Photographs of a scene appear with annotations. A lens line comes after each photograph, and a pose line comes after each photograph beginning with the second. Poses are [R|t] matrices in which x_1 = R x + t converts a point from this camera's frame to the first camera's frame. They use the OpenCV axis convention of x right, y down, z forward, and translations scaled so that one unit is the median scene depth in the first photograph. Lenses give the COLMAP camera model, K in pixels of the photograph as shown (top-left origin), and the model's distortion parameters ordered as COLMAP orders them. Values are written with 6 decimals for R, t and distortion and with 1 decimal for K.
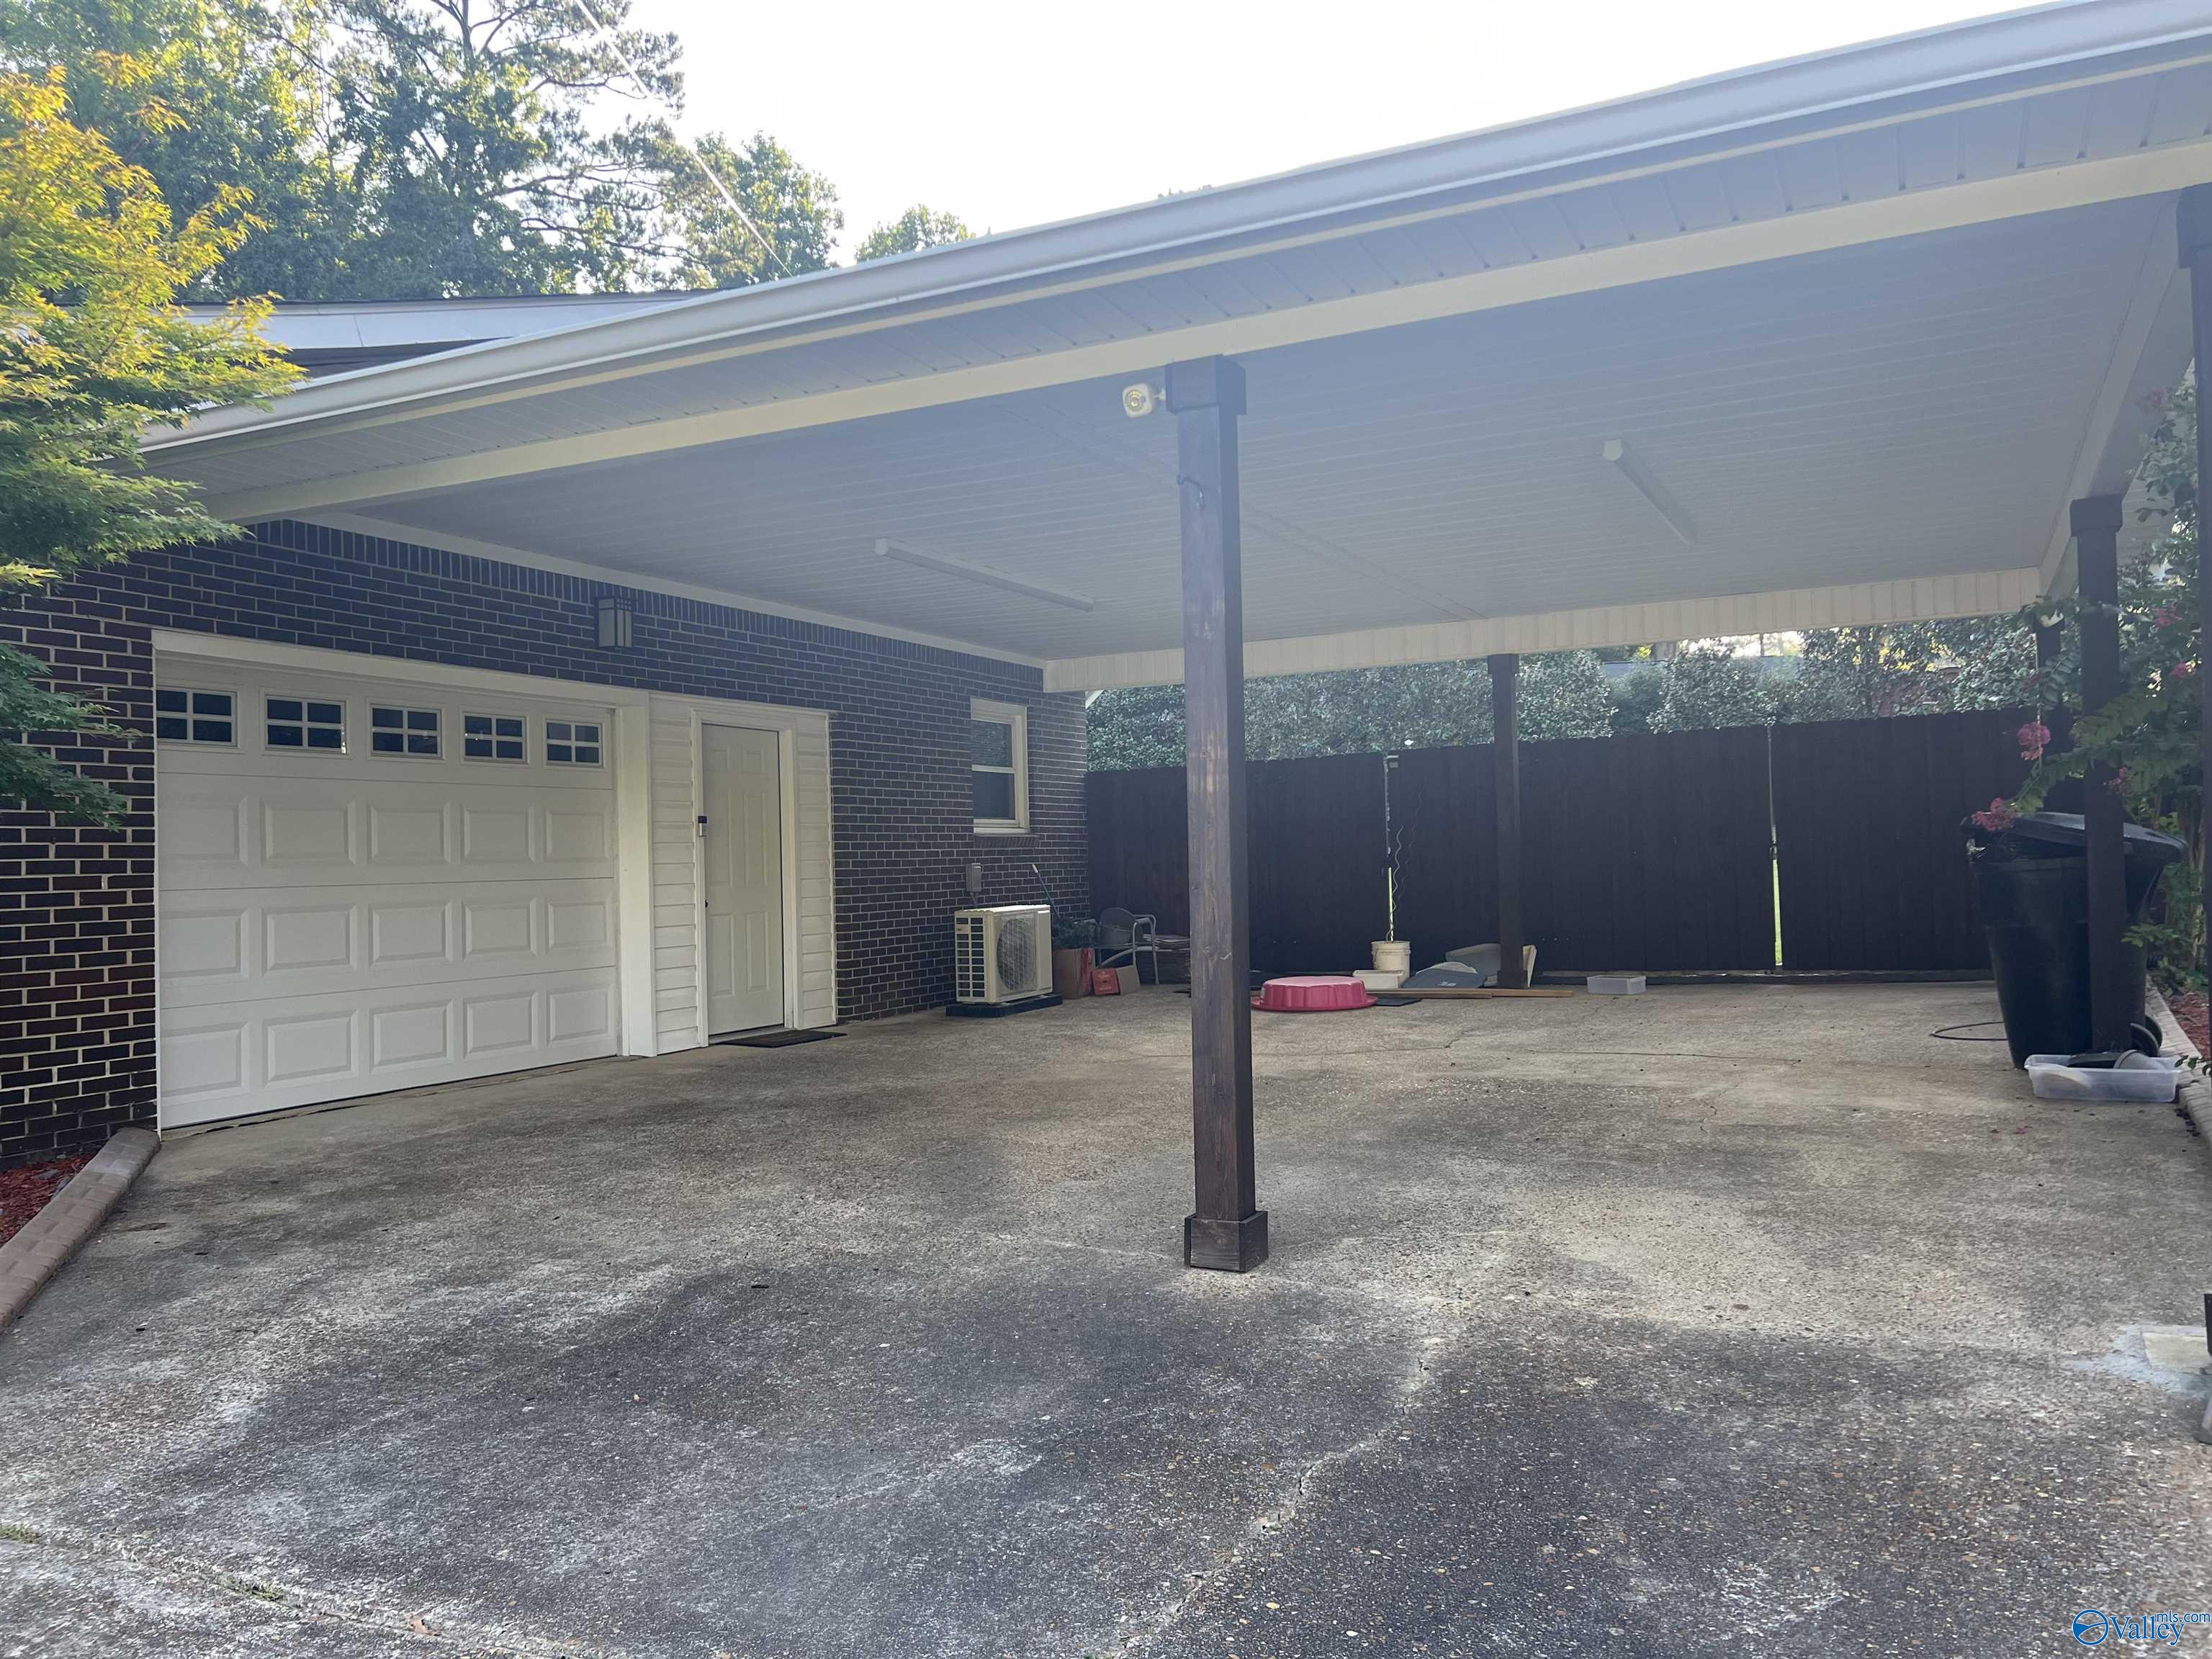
lens RADIAL K [[1658.6, 0, 1111.6], [0, 1658.6, 842.8], [0, 0, 1]] dist [0.061735, -0.070776]
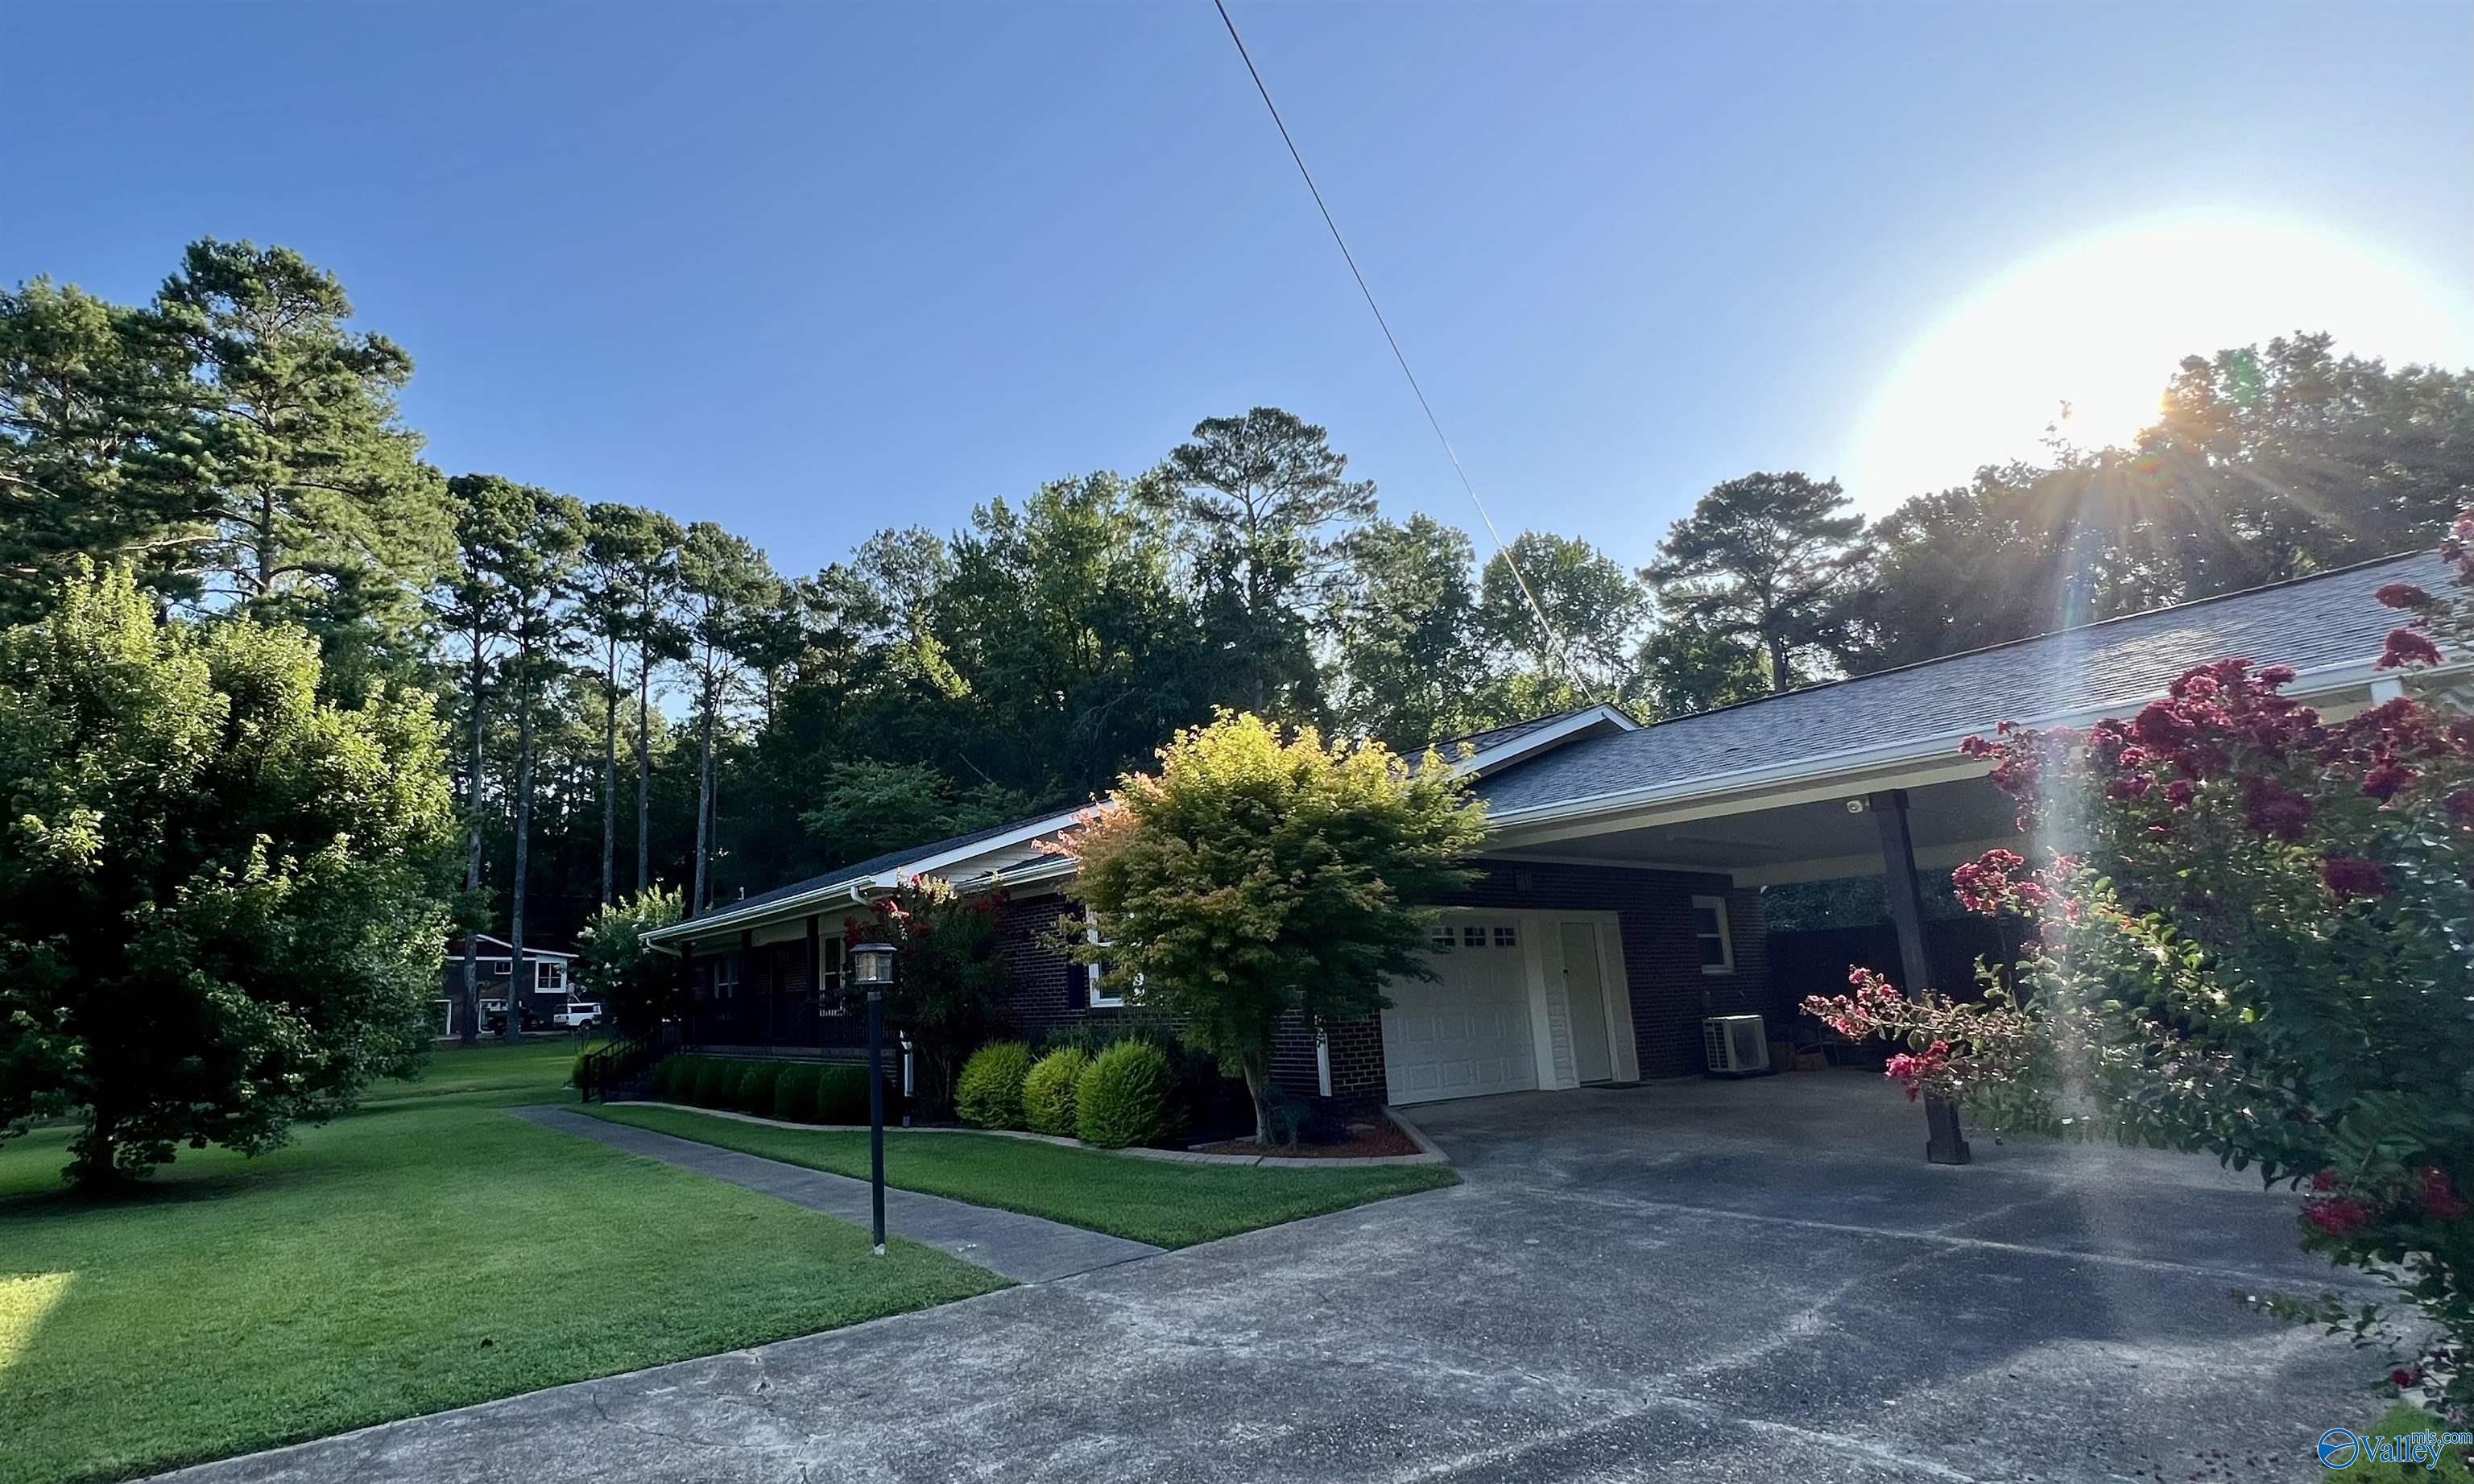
lens RADIAL K [[1170.0, 0, 1017.1], [0, 1170.0, 793.7], [0, 0, 1]] dist [-0.001008, -0.000238]
pose [[0.861107, -0.099446, -0.498602, -0.068131], [0.021156, 0.986844, -0.160288, -0.010003], [0.507983, 0.127477, 0.851882, -0.409950]]
